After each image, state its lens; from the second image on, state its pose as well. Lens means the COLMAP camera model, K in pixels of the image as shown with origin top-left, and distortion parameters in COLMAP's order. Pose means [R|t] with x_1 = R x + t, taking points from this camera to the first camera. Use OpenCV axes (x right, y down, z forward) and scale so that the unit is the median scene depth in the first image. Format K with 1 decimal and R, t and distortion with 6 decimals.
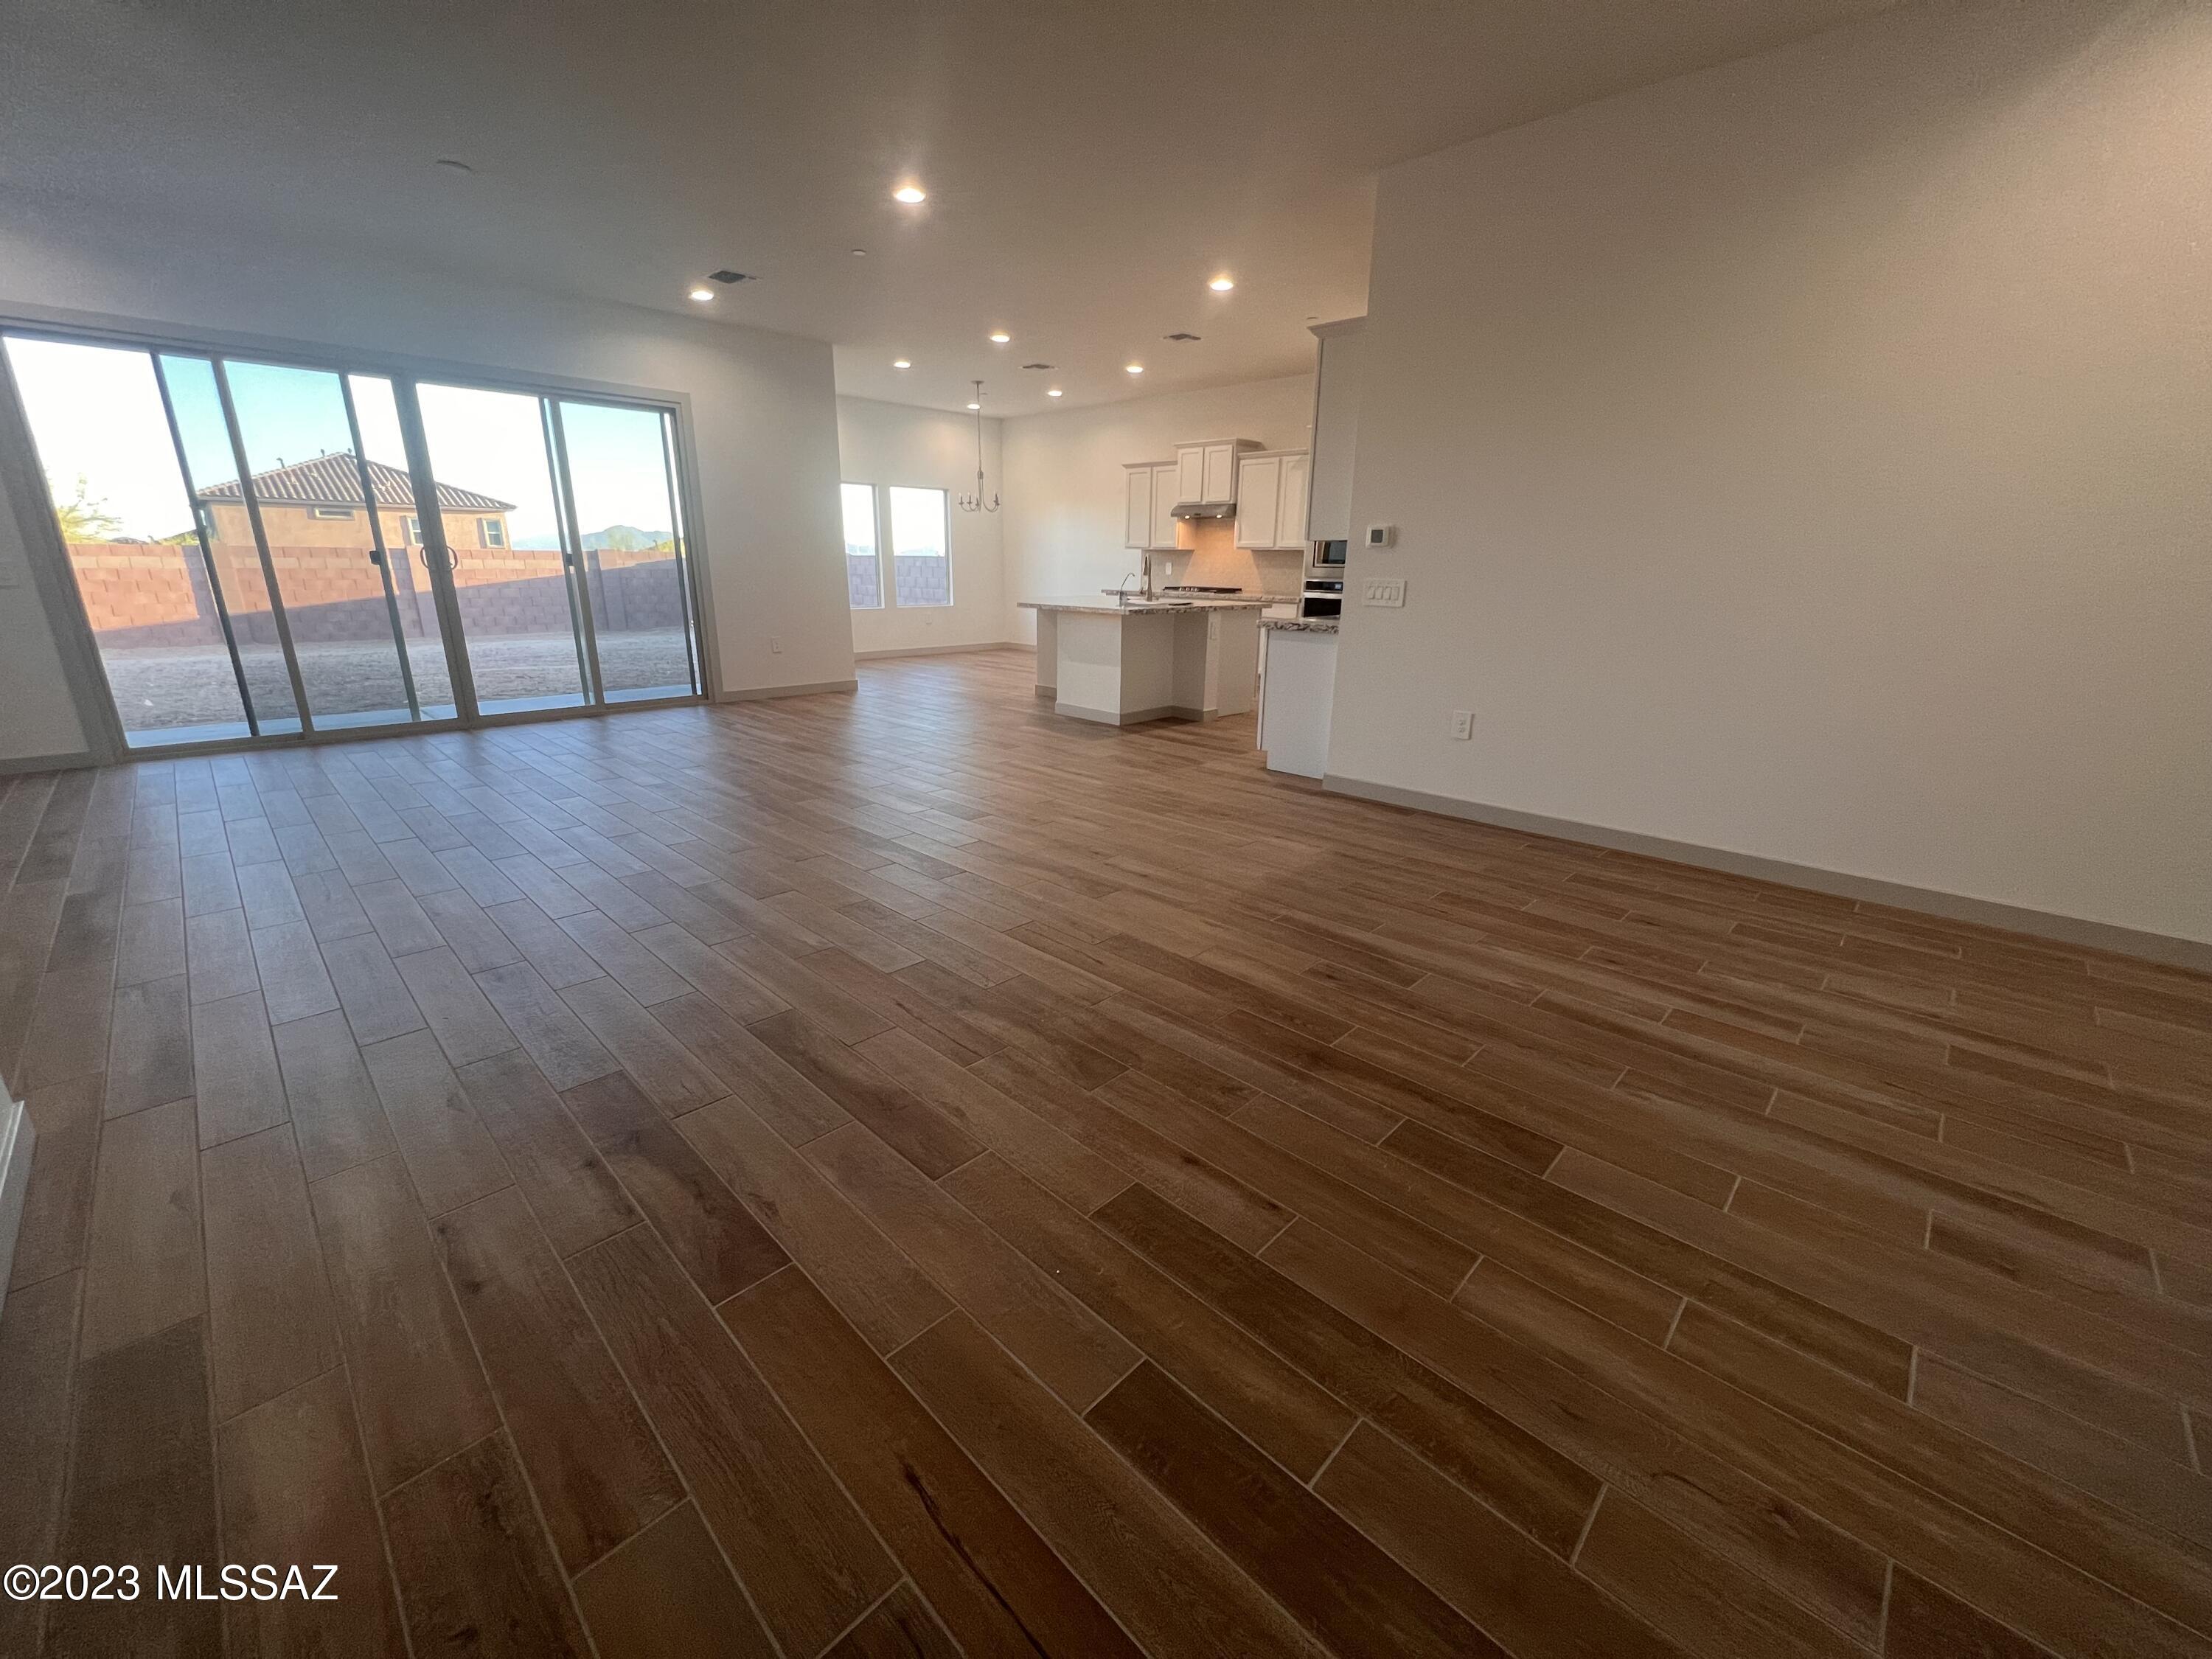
lens RADIAL K [[881.5, 0, 1105.4], [0, 881.5, 829.8], [0, 0, 1]] dist [-0.003257, 0.000432]
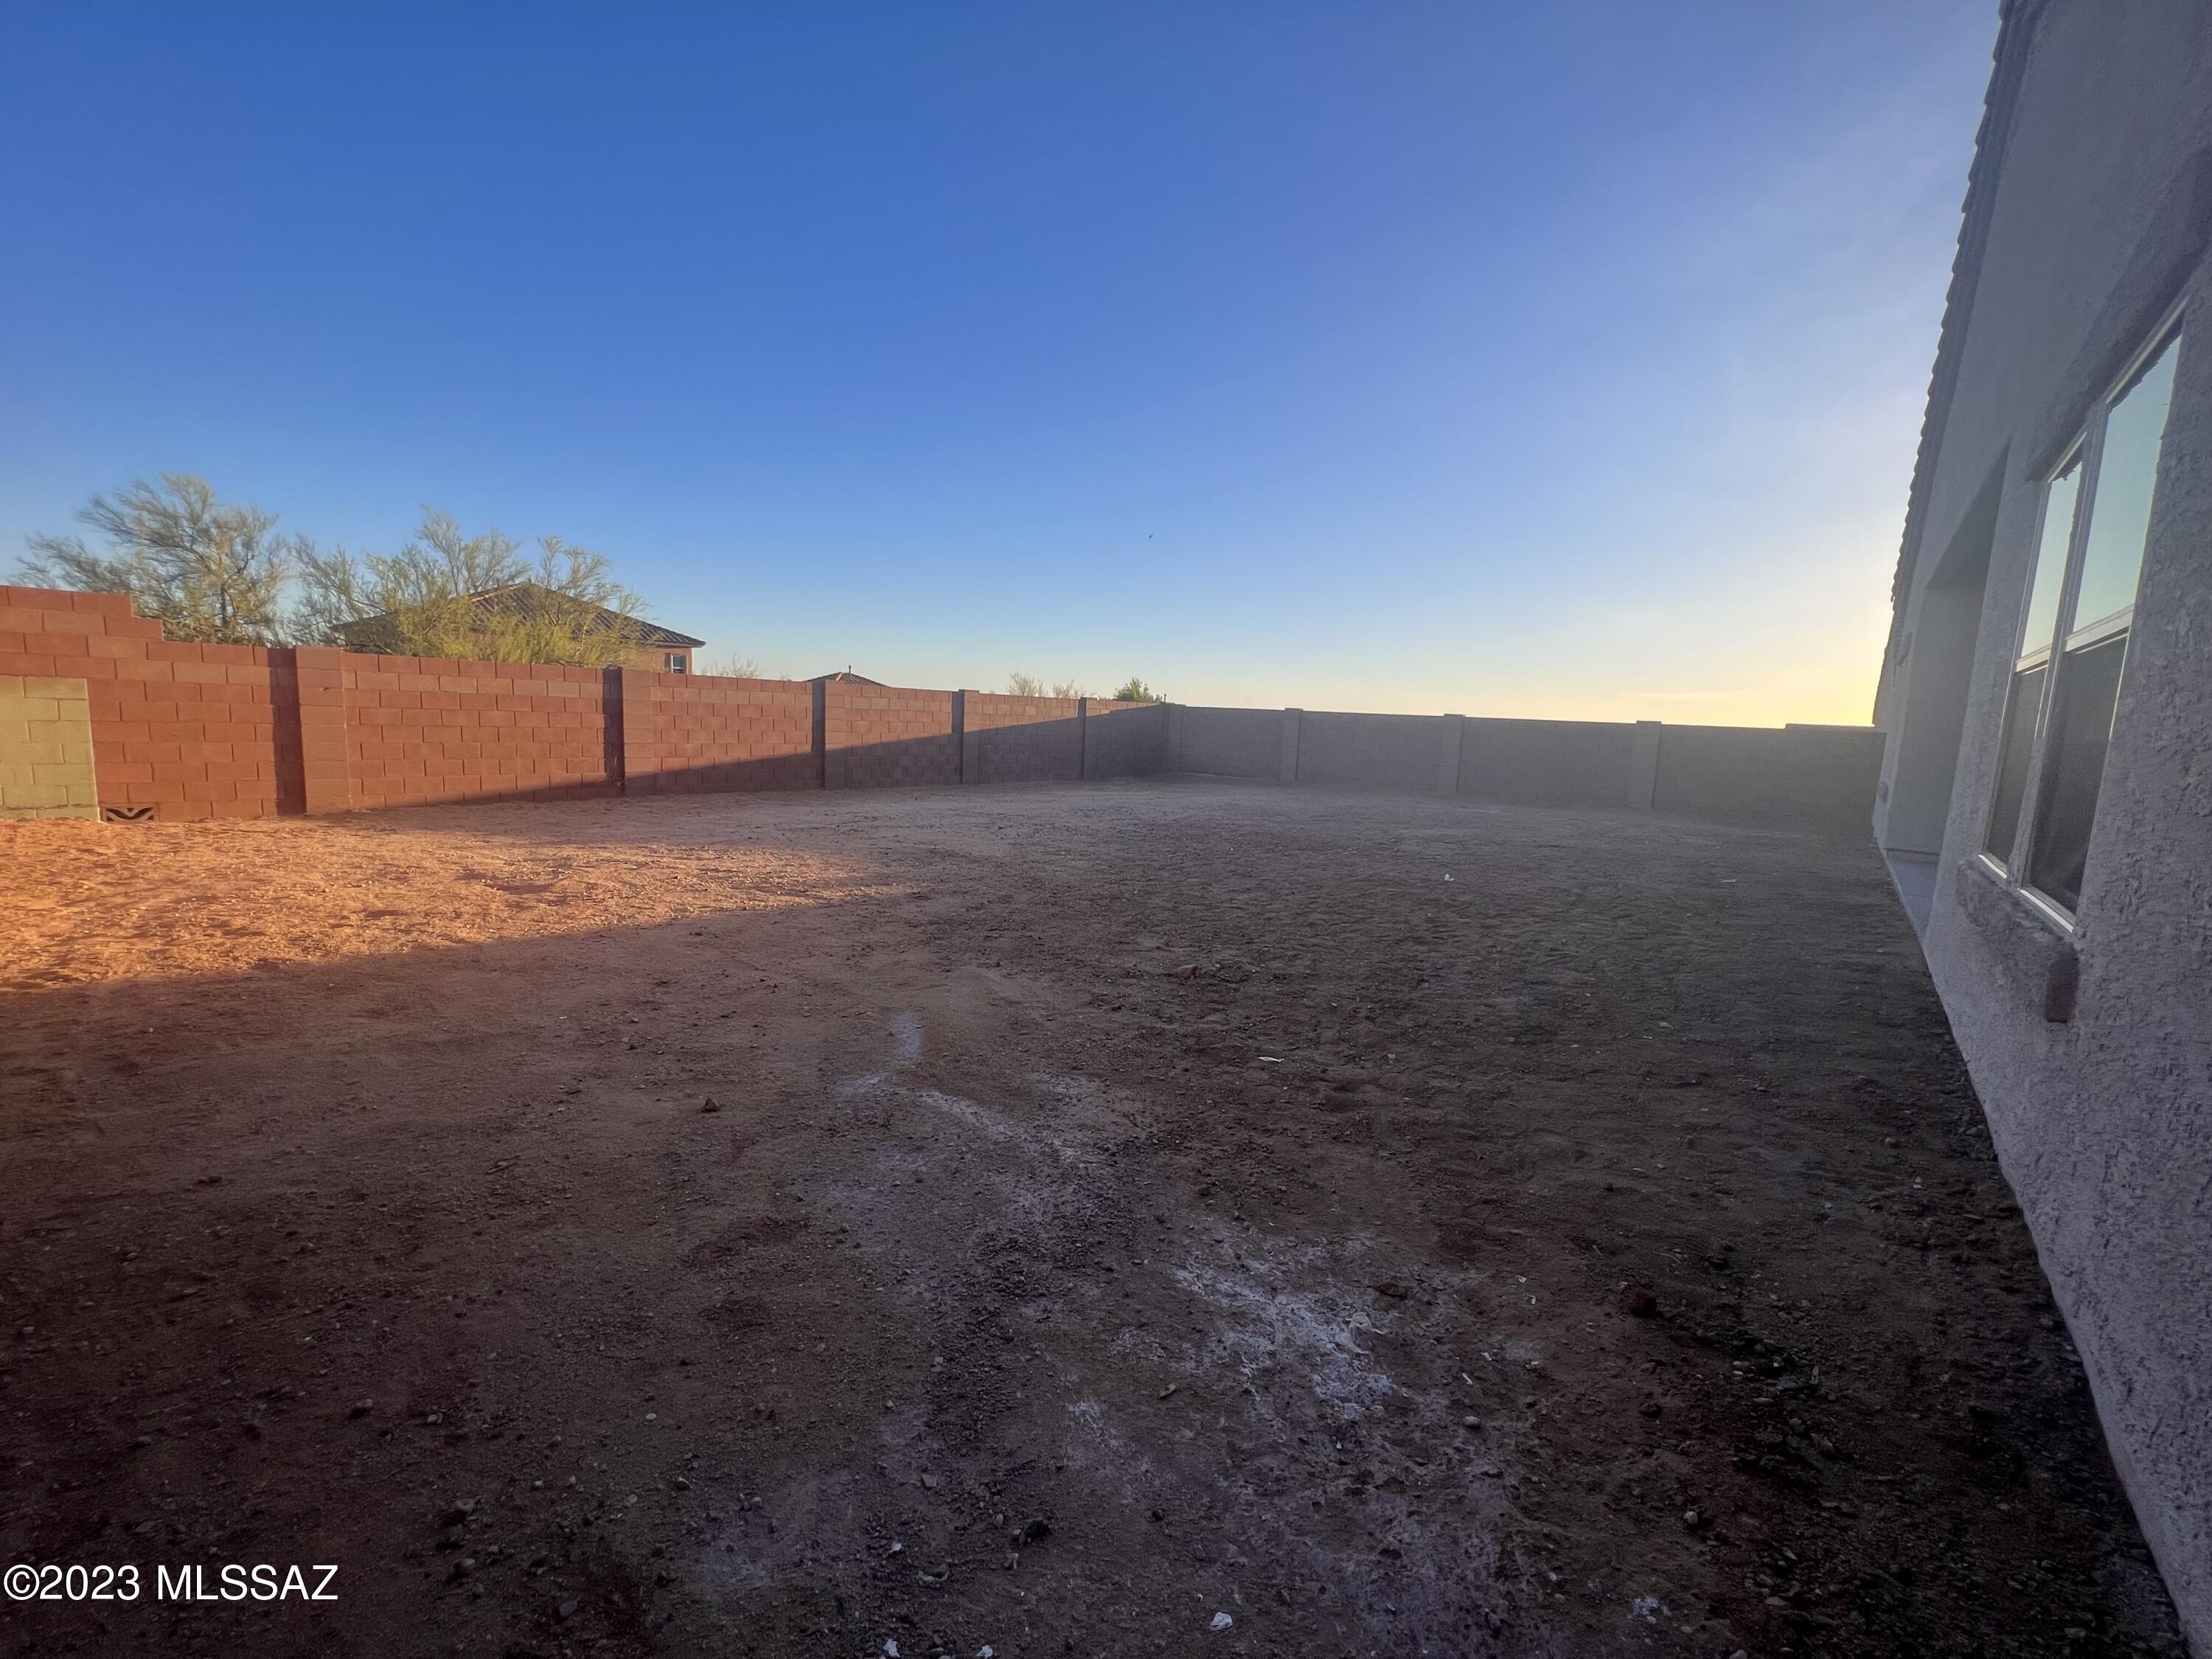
lens RADIAL K [[888.9, 0, 1101.4], [0, 888.9, 824.9], [0, 0, 1]] dist [-0.003852, -0.000515]
pose [[0.996050, 0.021827, 0.086067, -1.605278], [-0.007147, 0.985877, -0.167320, -0.048554], [-0.088503, 0.166044, 0.982139, 0.175030]]
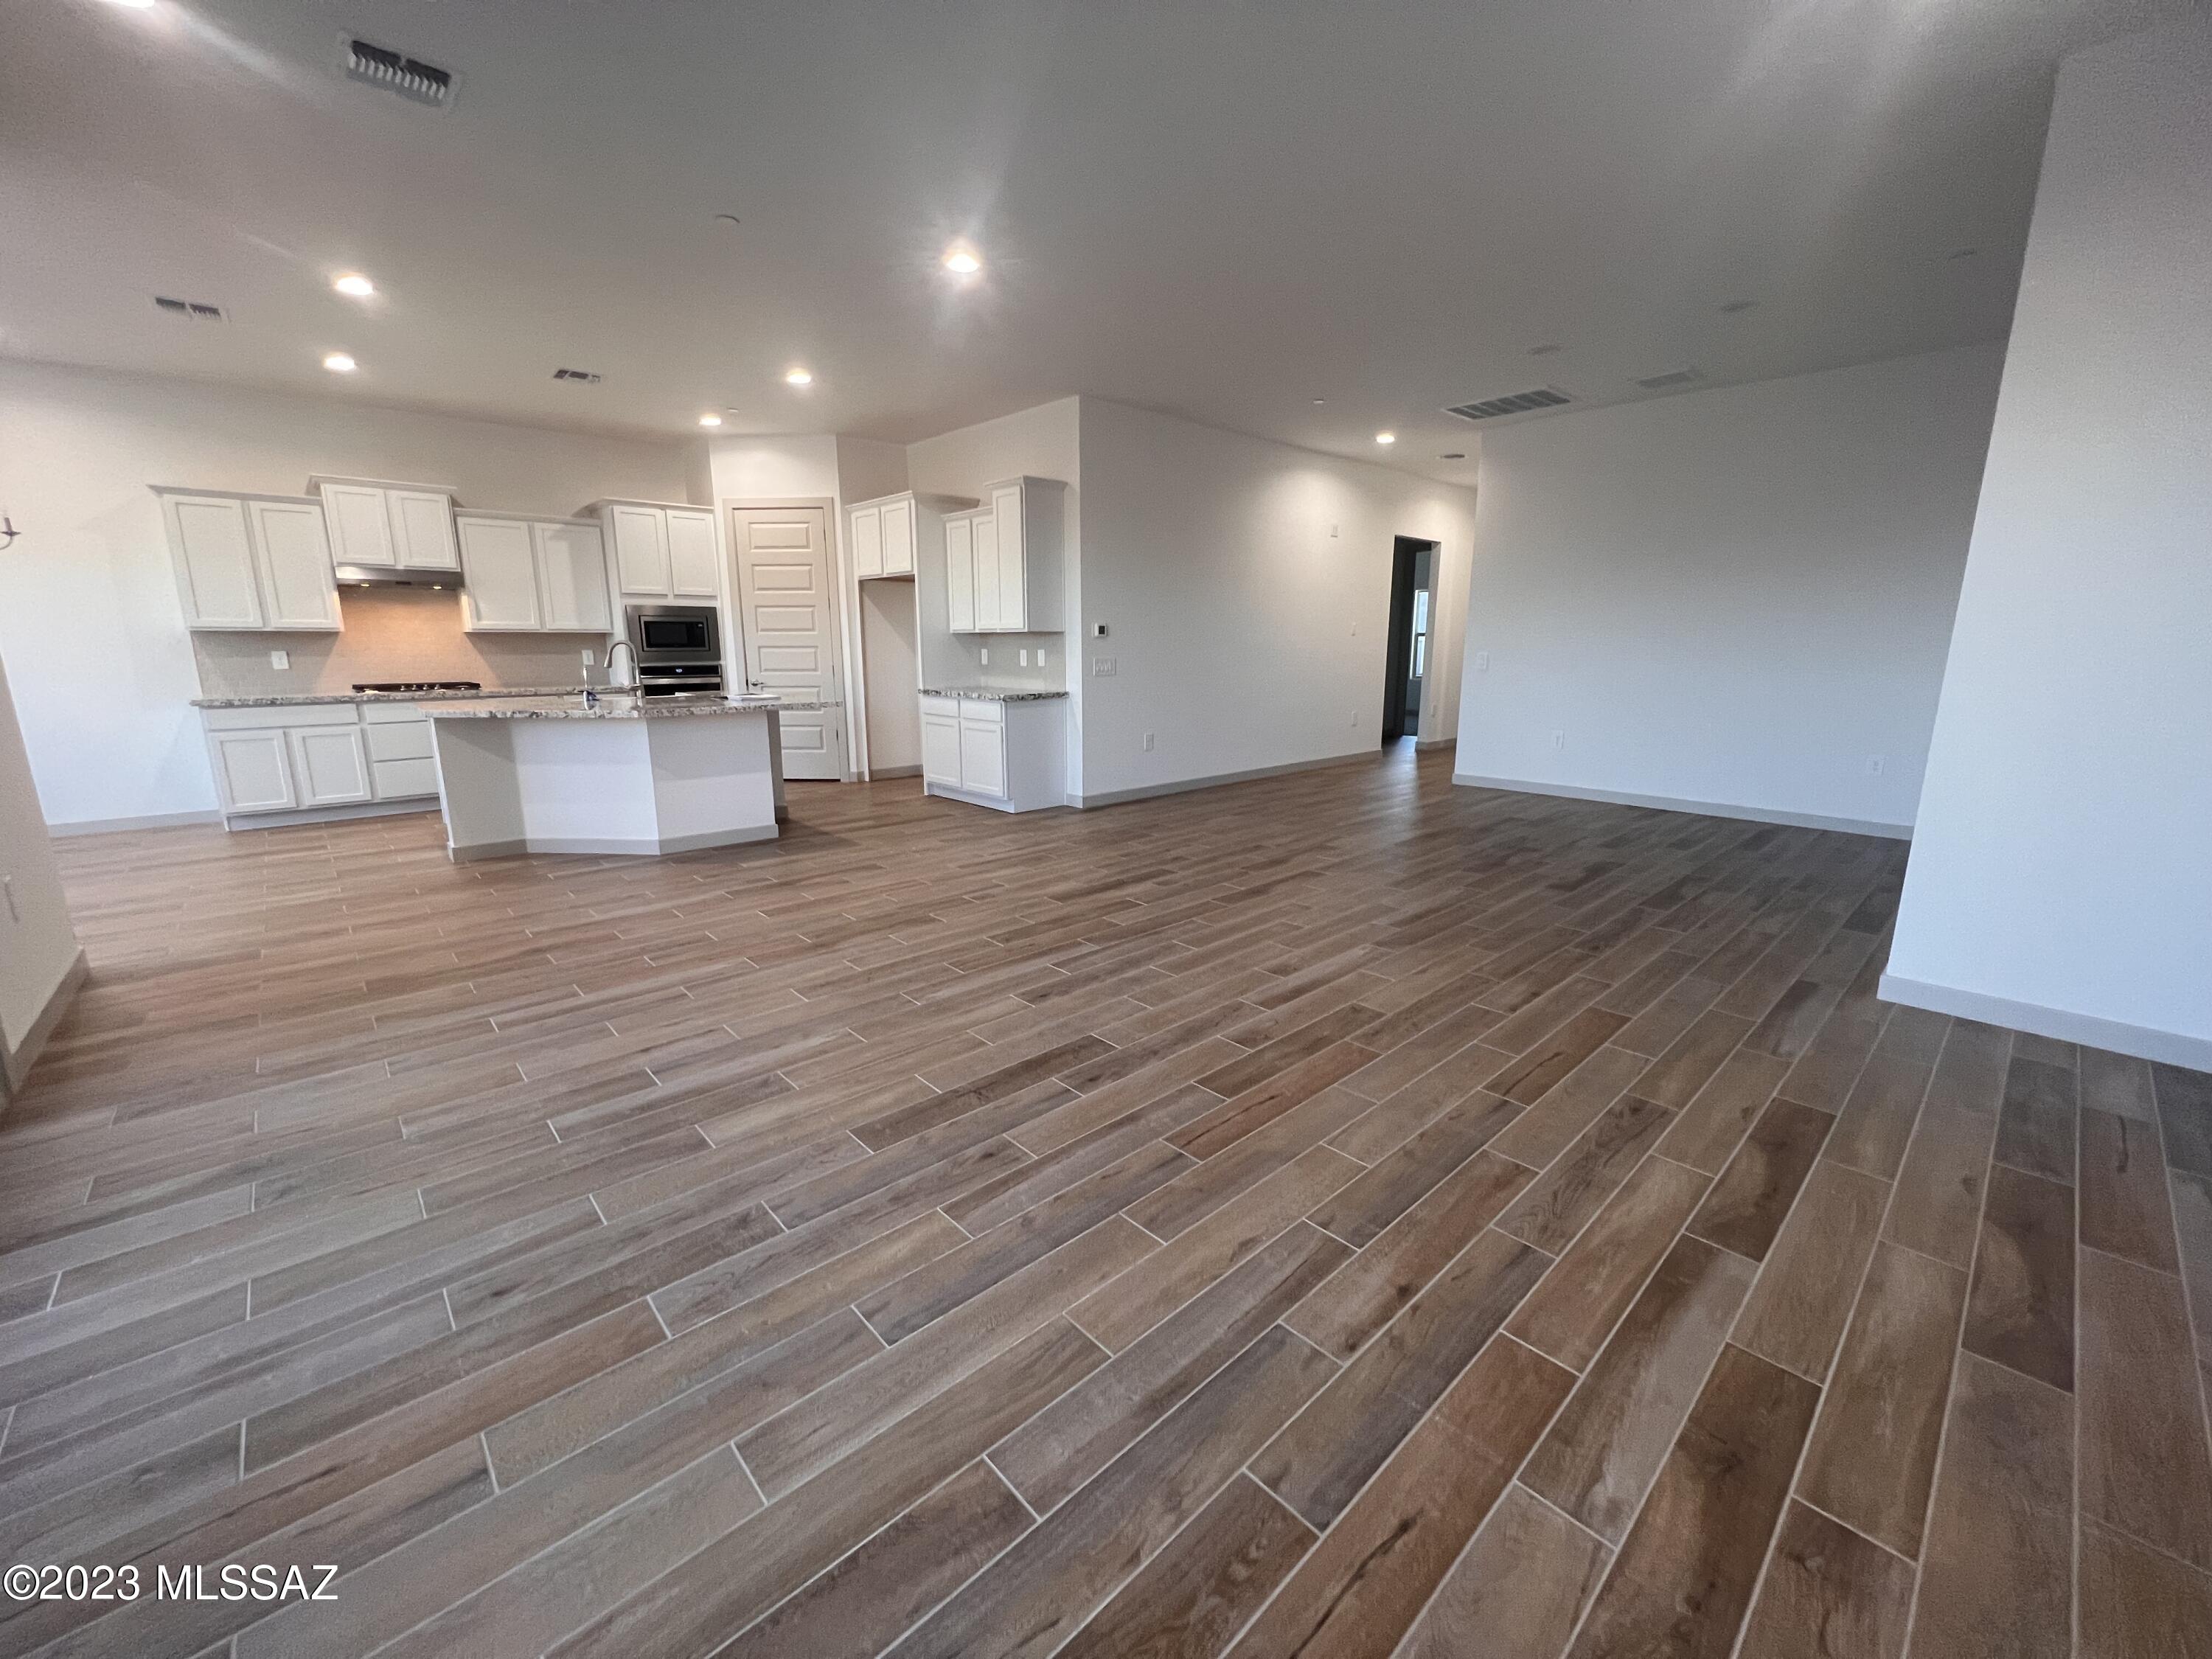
lens RADIAL K [[881.5, 0, 1102.1], [0, 881.5, 826.7], [0, 0, 1]] dist [-0.003257, 0.000432]
pose [[0.054211, -0.220973, 0.973772, -0.663497], [0.292618, 0.935908, 0.196091, -0.168630], [-0.954692, 0.274313, 0.115397, 0.493350]]
